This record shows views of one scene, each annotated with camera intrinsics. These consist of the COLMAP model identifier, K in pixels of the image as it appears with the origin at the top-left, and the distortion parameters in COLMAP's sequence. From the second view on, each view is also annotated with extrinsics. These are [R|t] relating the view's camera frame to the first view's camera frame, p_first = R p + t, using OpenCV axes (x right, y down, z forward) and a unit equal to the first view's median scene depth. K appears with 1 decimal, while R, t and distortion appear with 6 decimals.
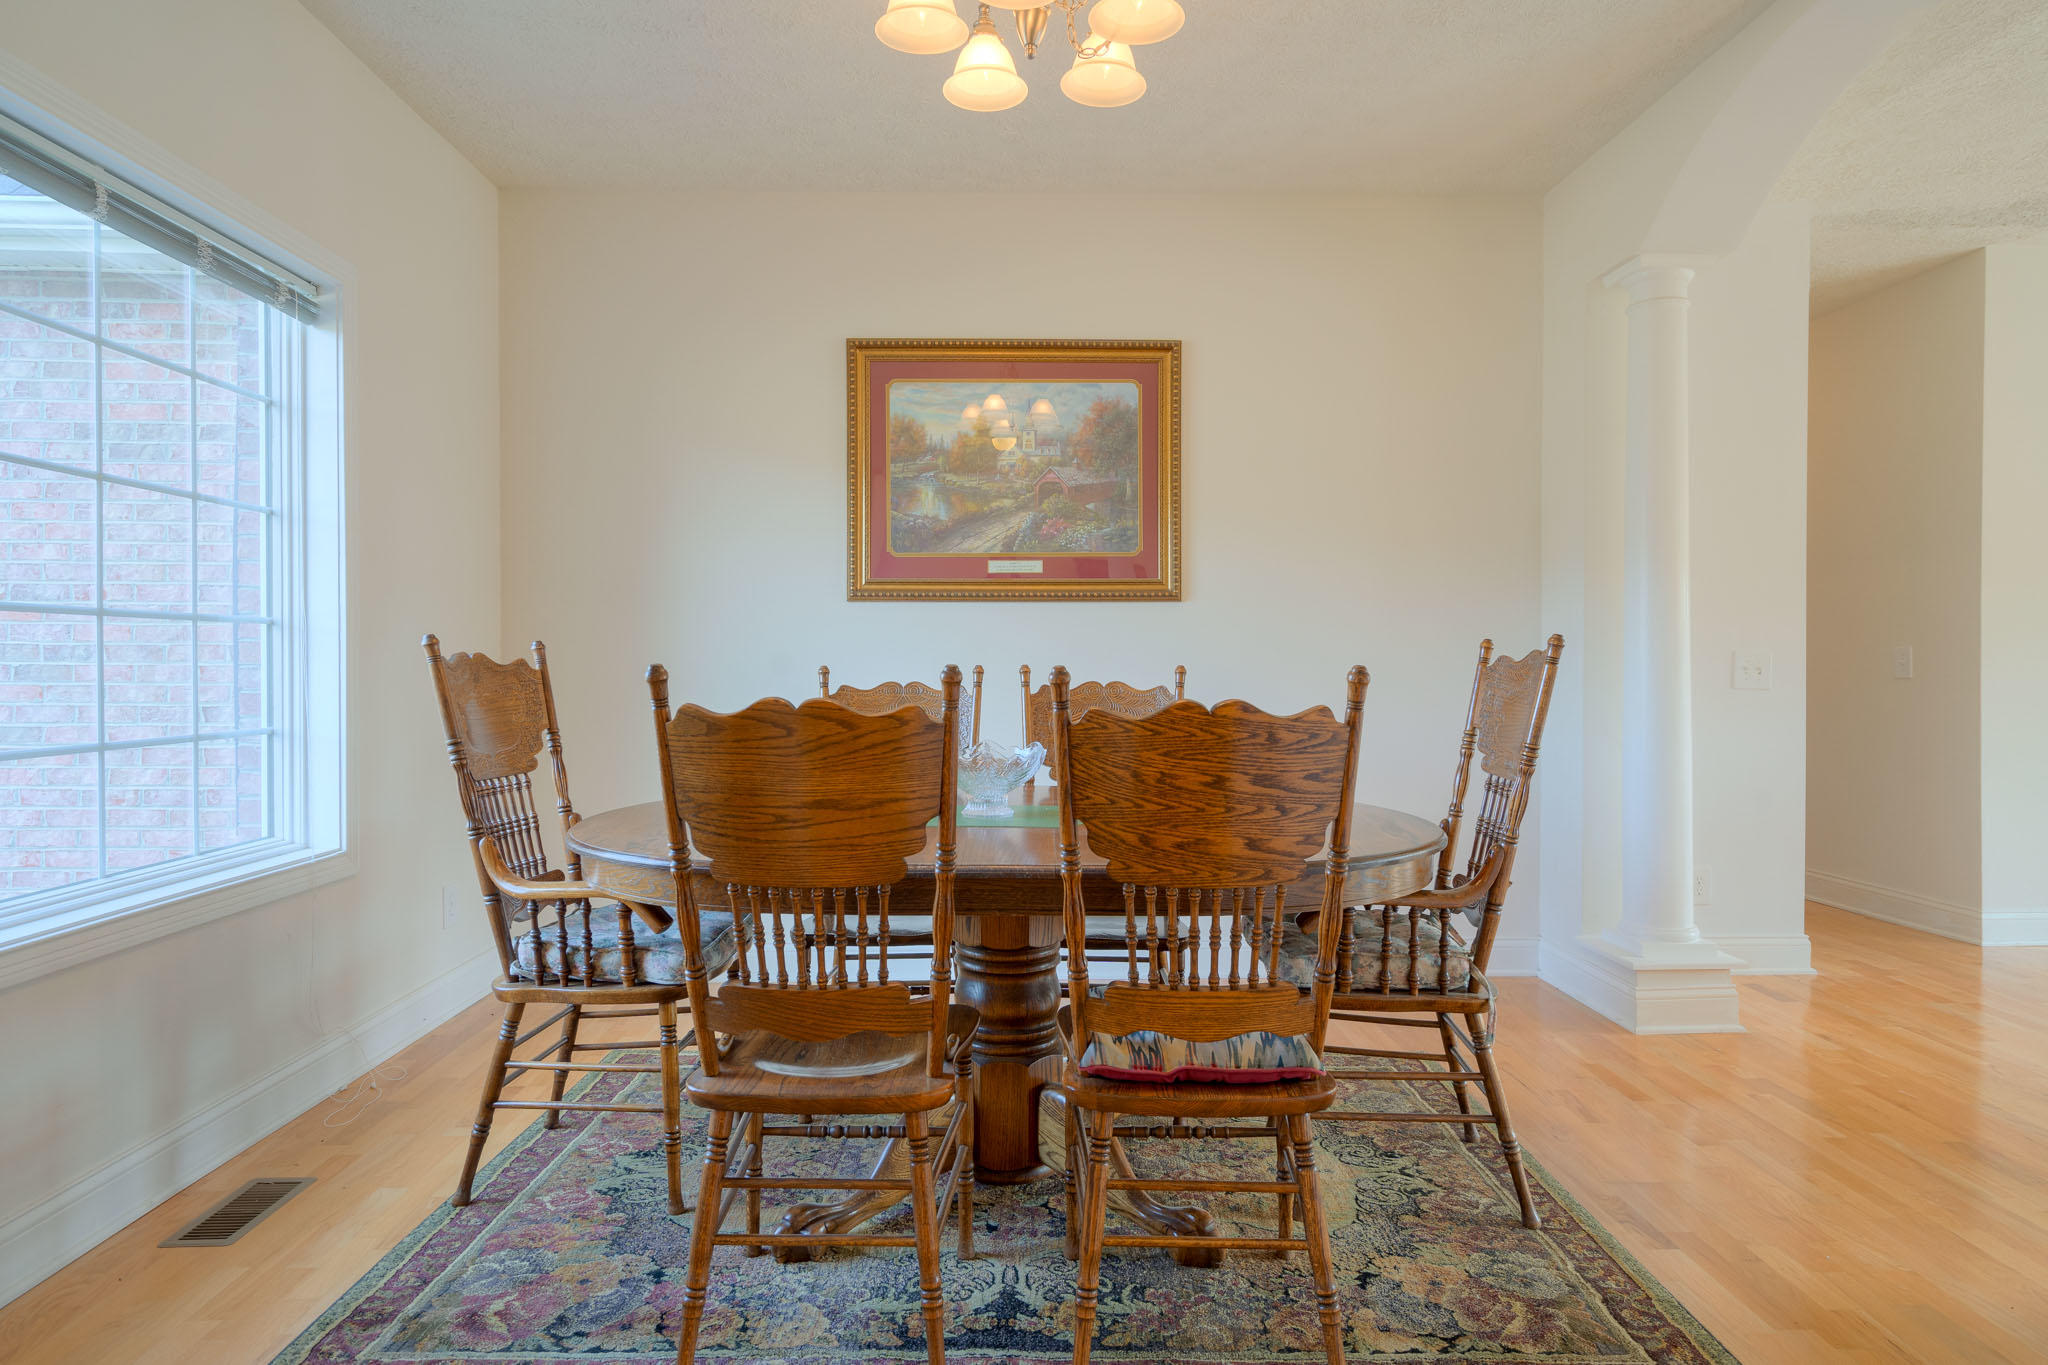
lens RADIAL K [[1140.9, 0, 1025.2], [0, 1140.9, 670.9], [0, 0, 1]] dist [0.010617, -0.003135]
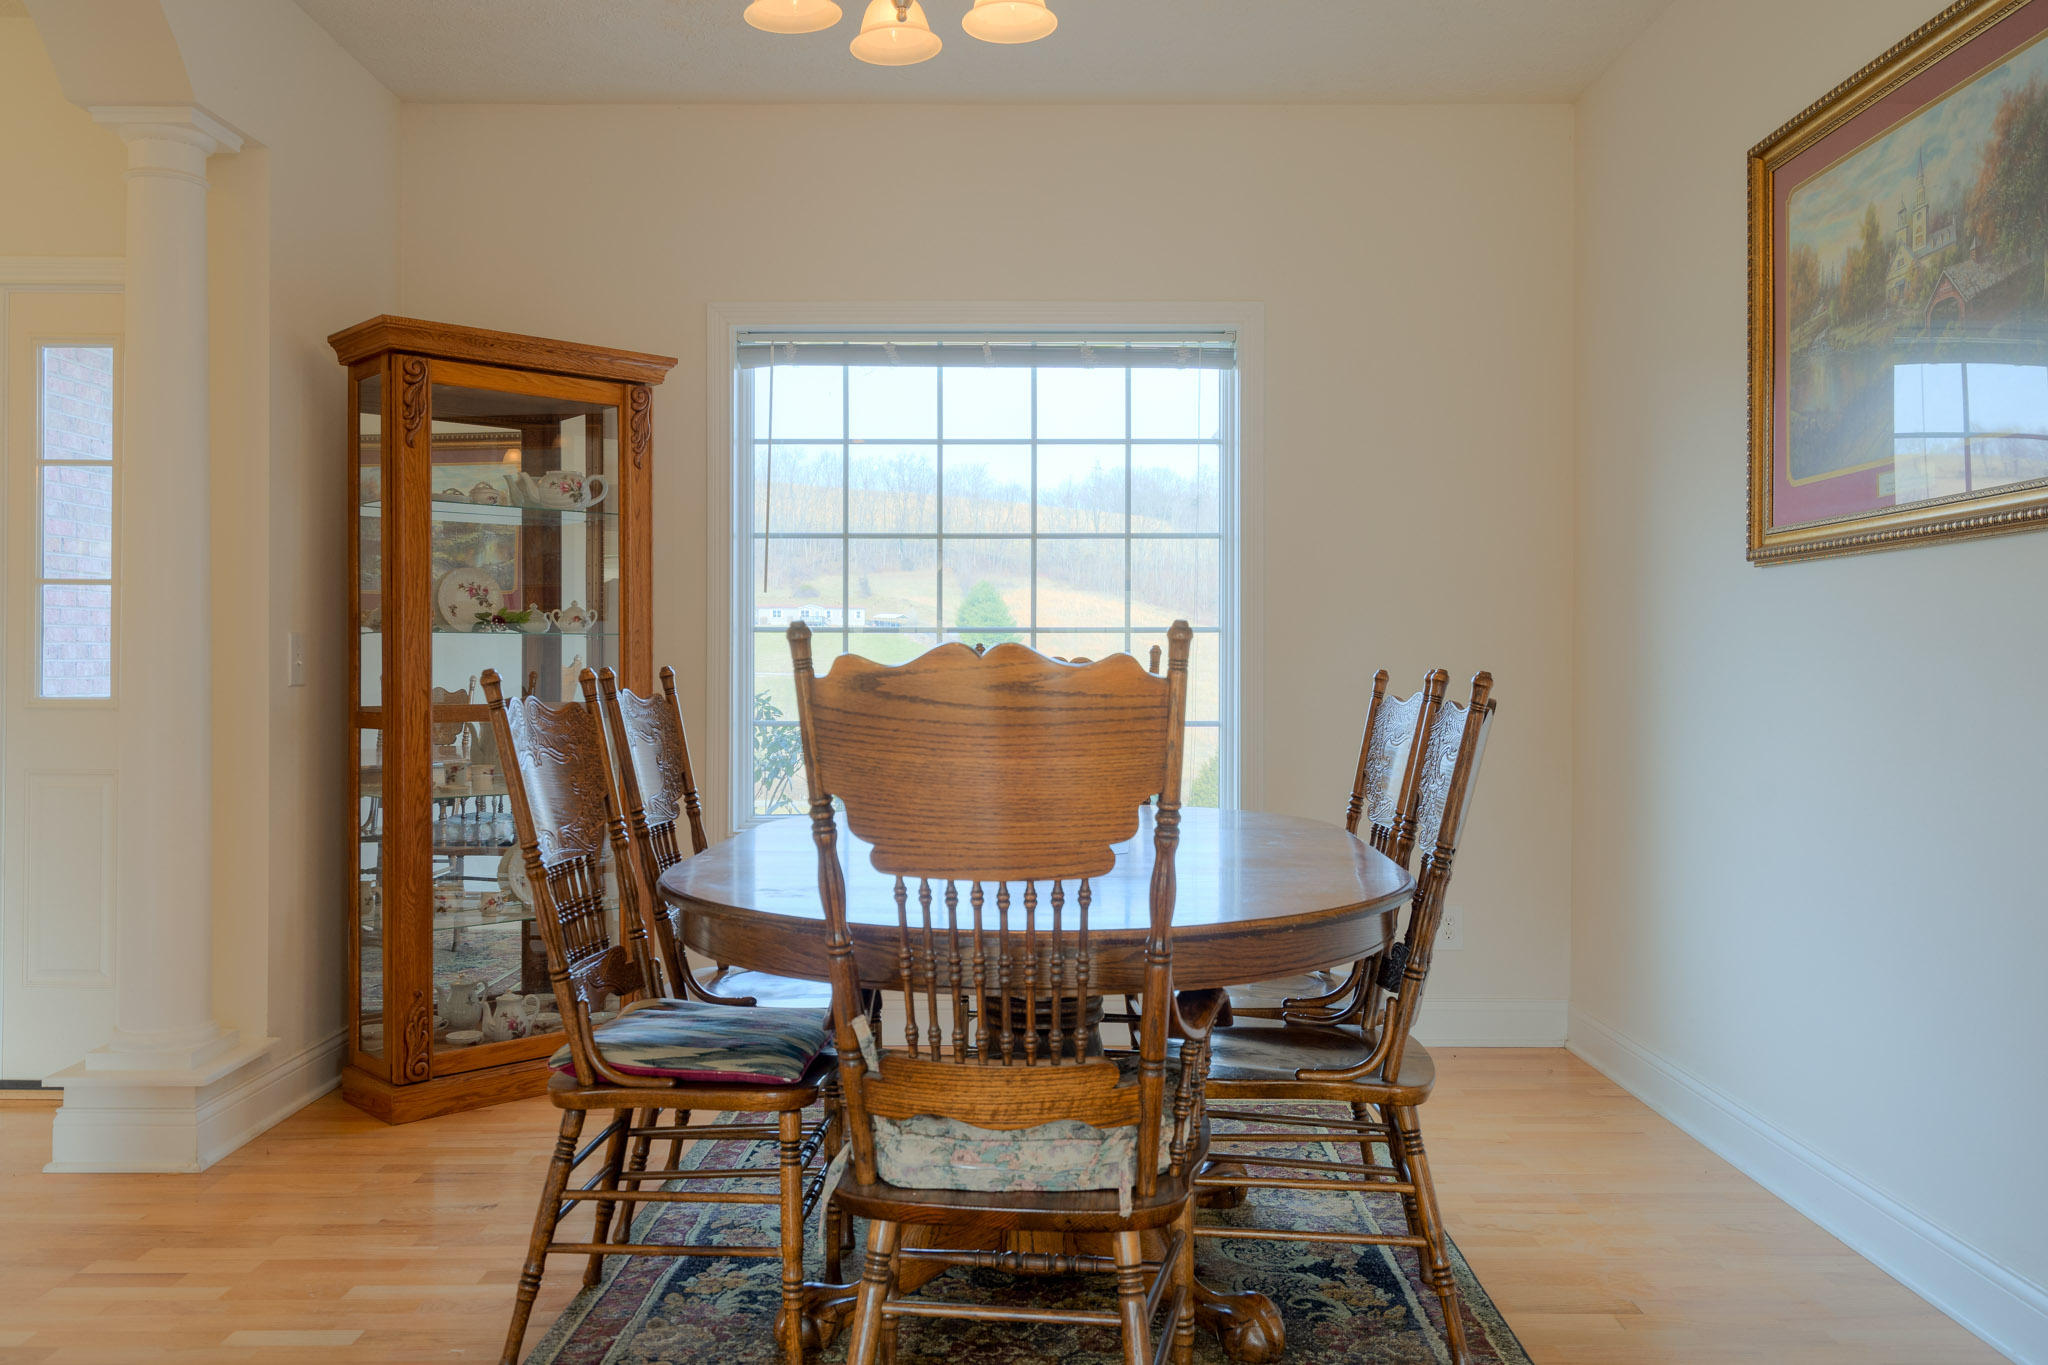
lens RADIAL K [[1535.9, 0, 1023.6], [0, 1535.9, 666.3], [0, 0, 1]] dist [-0.009366, -0.004168]
pose [[-0.010074, 0.005110, -0.999936, 0.688619], [-0.008534, 0.999950, 0.005196, -0.007465], [0.999913, 0.008586, -0.010030, 0.610966]]
